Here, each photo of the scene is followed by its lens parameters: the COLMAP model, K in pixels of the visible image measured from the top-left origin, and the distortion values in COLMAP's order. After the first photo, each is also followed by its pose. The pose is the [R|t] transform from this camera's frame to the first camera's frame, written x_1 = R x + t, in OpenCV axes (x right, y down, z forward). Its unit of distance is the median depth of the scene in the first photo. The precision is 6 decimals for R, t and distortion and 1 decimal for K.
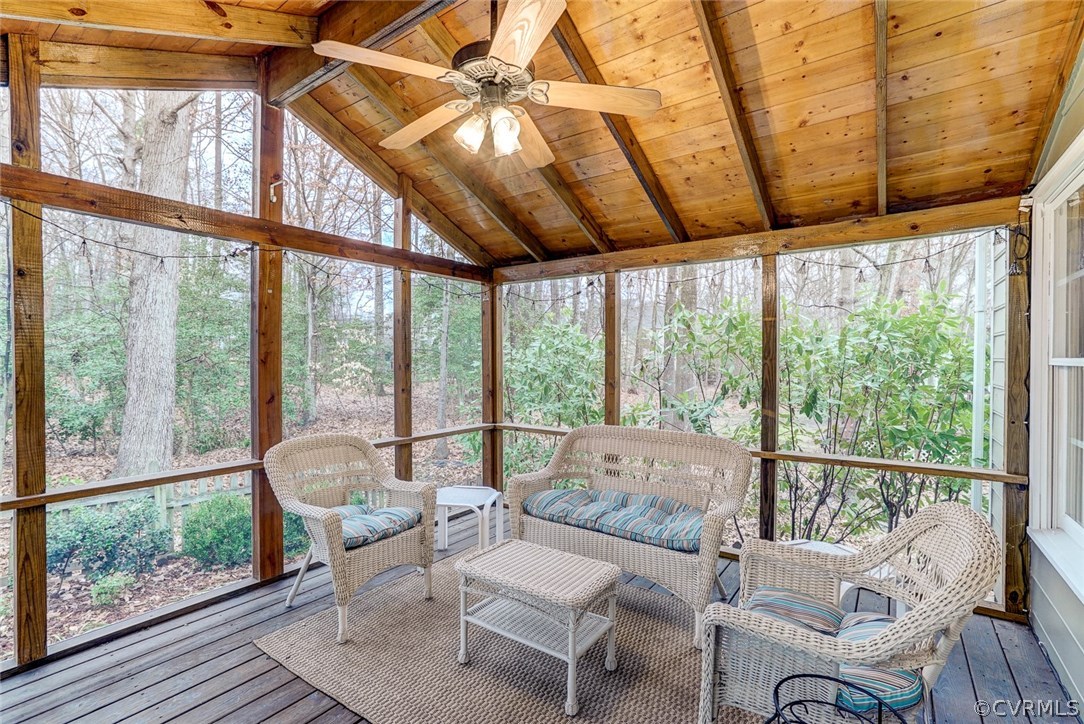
lens RADIAL K [[496.2, 0, 544.3], [0, 496.2, 360.0], [0, 0, 1]] dist [-0.036892, 0.017944]
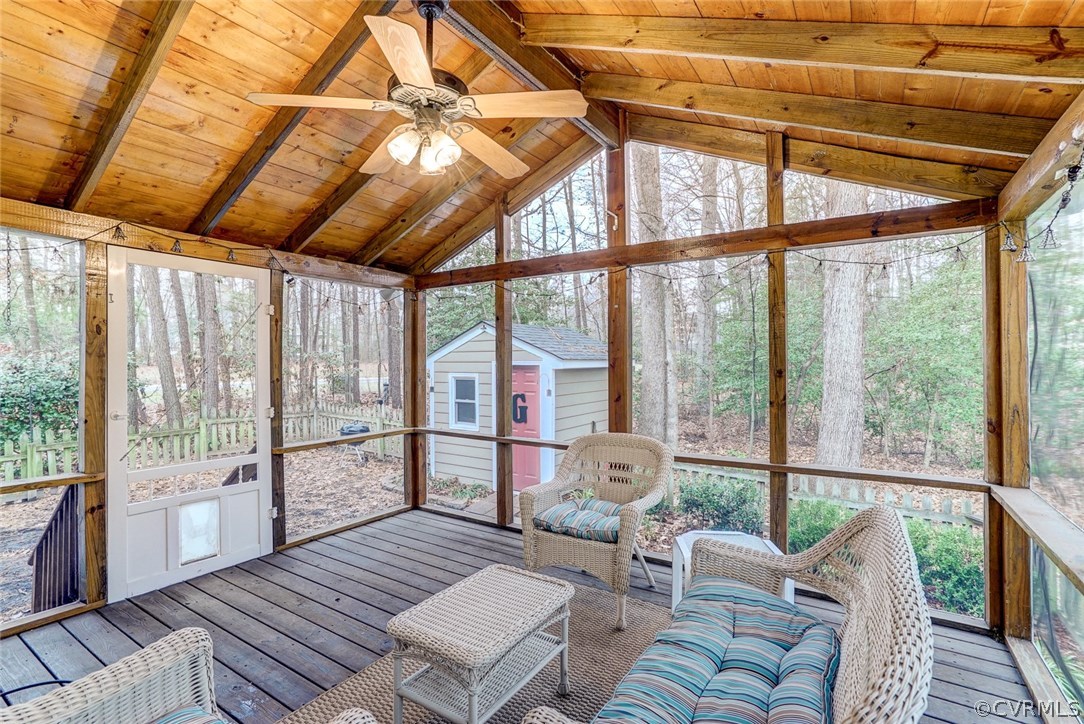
lens RADIAL K [[496.2, 0, 546.4], [0, 496.2, 362.3], [0, 0, 1]] dist [-0.036892, 0.017944]
pose [[0.051787, -0.001933, -0.998656, 0.465422], [-0.003003, 0.999993, -0.002092, -0.002581], [0.998654, 0.003108, 0.051781, 0.578007]]
